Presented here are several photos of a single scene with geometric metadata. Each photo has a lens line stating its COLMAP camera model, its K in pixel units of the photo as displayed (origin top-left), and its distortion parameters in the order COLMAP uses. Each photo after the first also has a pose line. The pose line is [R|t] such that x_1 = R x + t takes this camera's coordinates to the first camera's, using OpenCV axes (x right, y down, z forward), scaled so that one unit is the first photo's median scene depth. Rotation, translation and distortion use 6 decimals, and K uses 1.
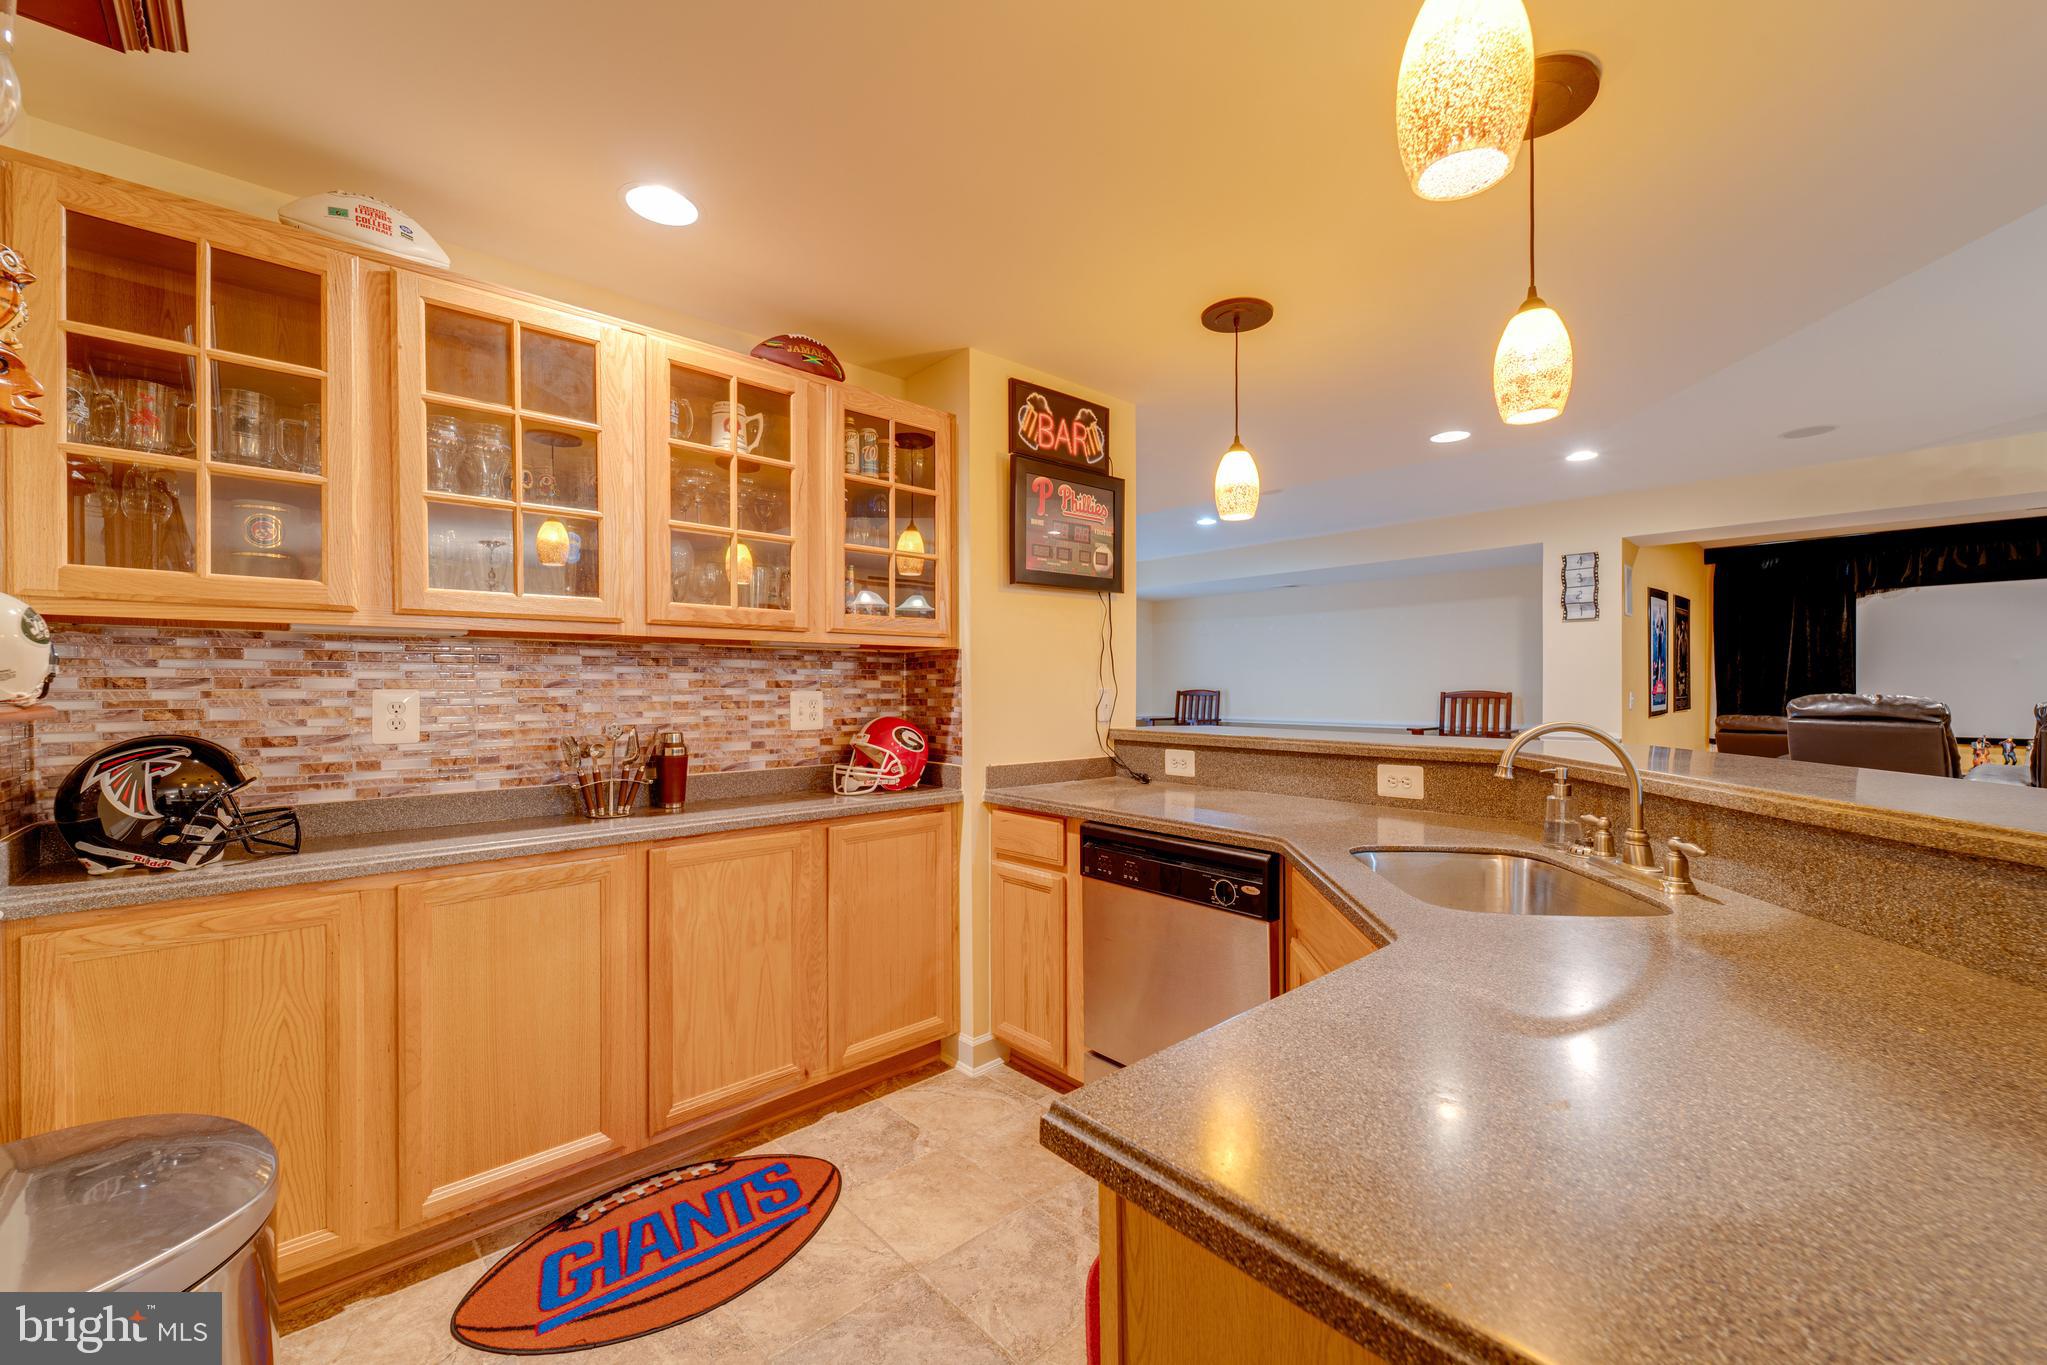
lens RADIAL K [[821.3, 0, 1020.5], [0, 821.3, 688.6], [0, 0, 1]] dist [-0.001331, -0.000140]
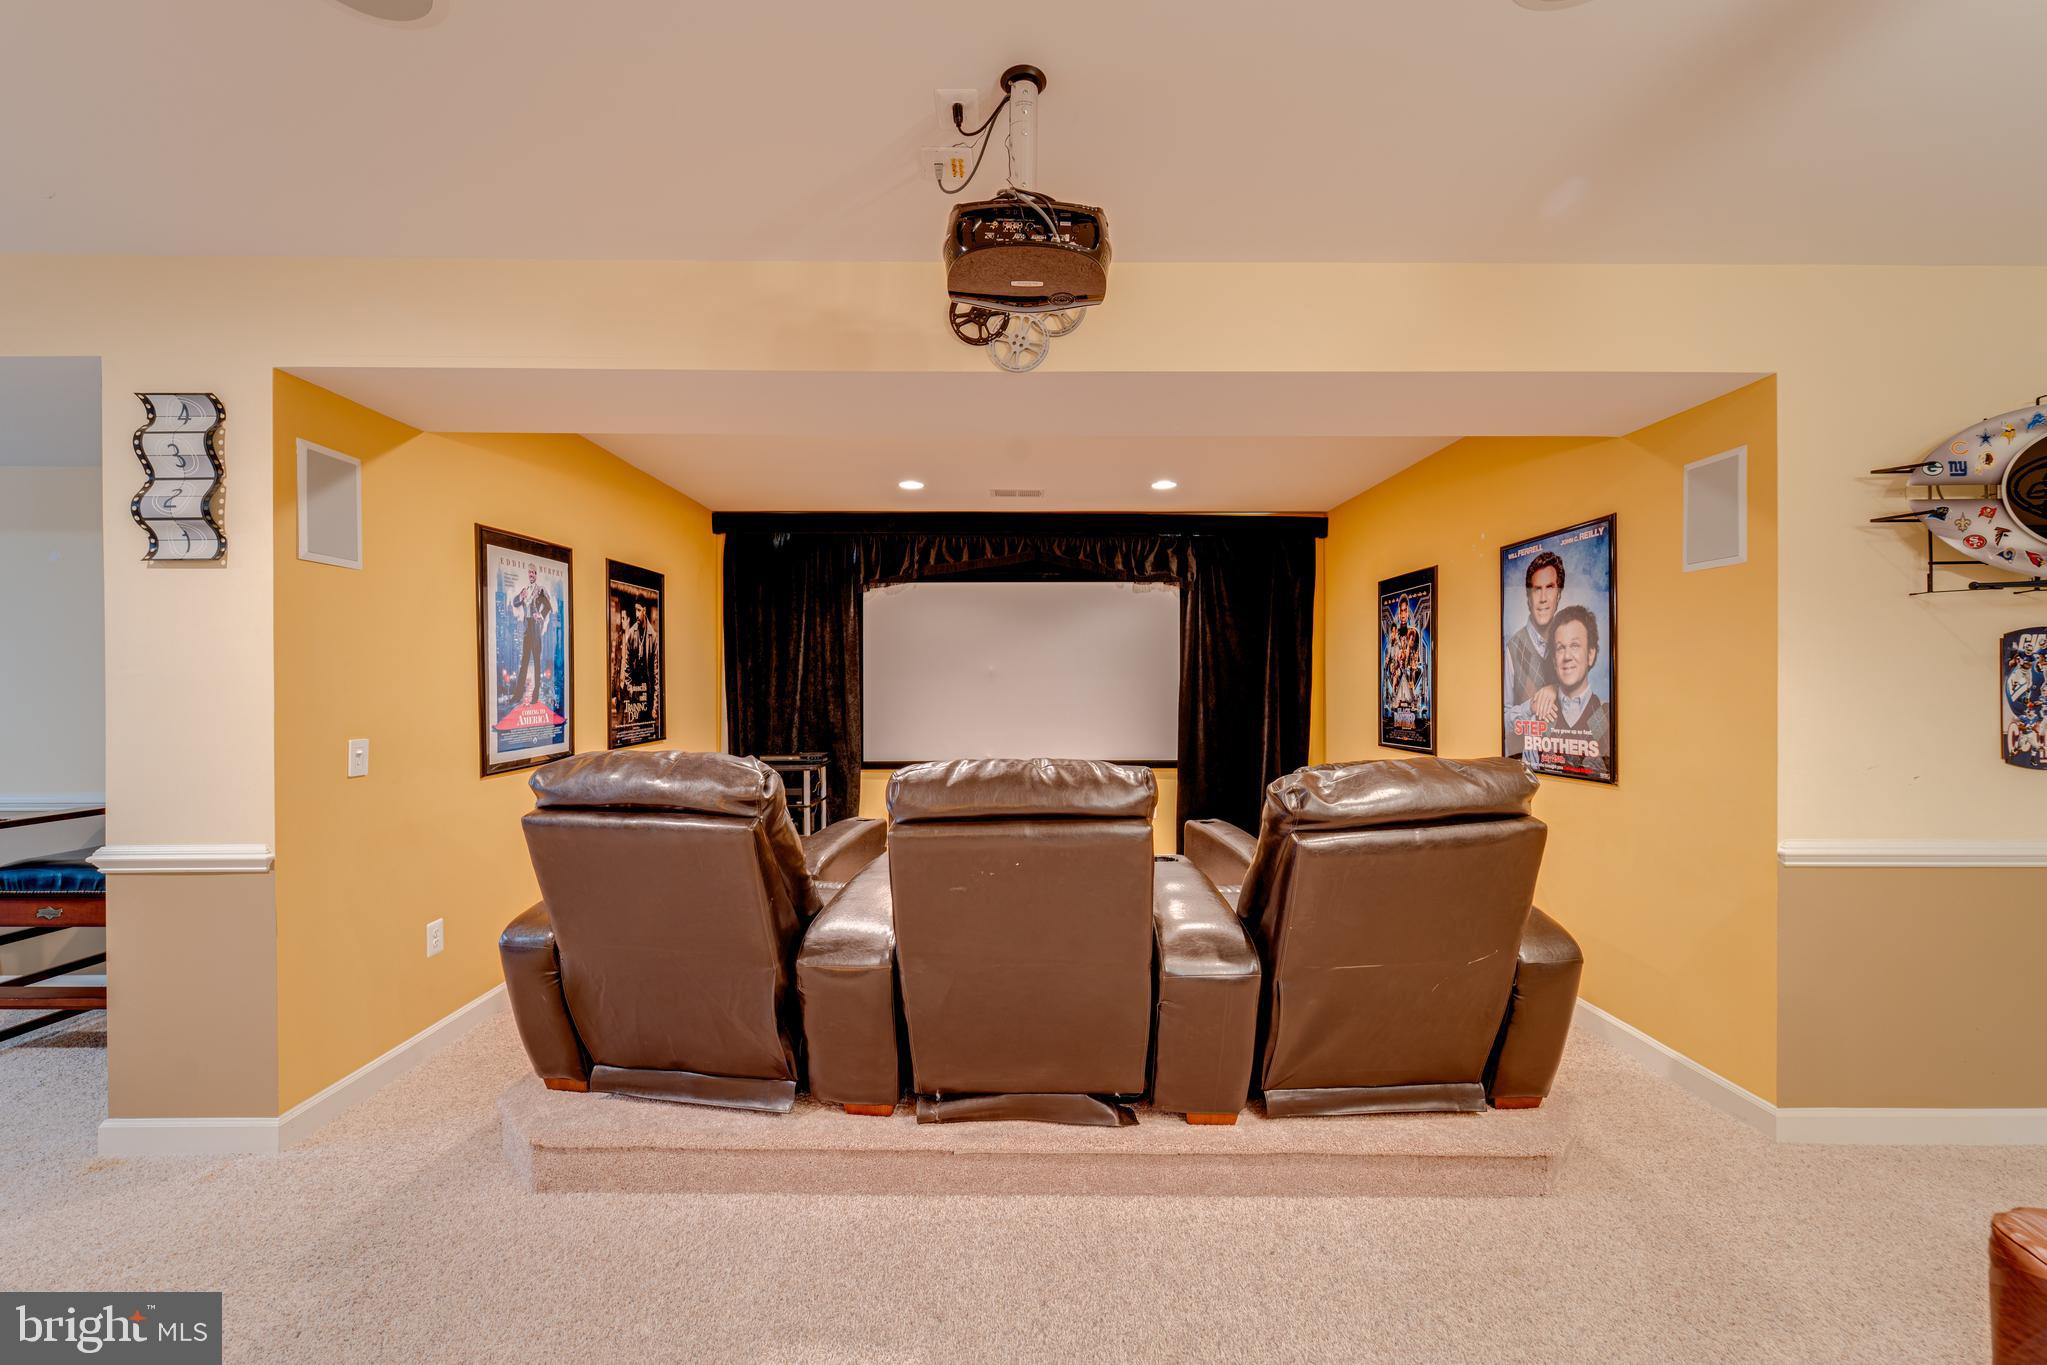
lens RADIAL K [[821.3, 0, 1020.5], [0, 821.3, 688.6], [0, 0, 1]] dist [-0.001331, -0.000140]
pose [[0.666494, -0.006862, 0.745479, 0.527041], [0.003461, 0.999975, 0.006111, -0.018654], [-0.745502, -0.001493, 0.666502, 0.348083]]
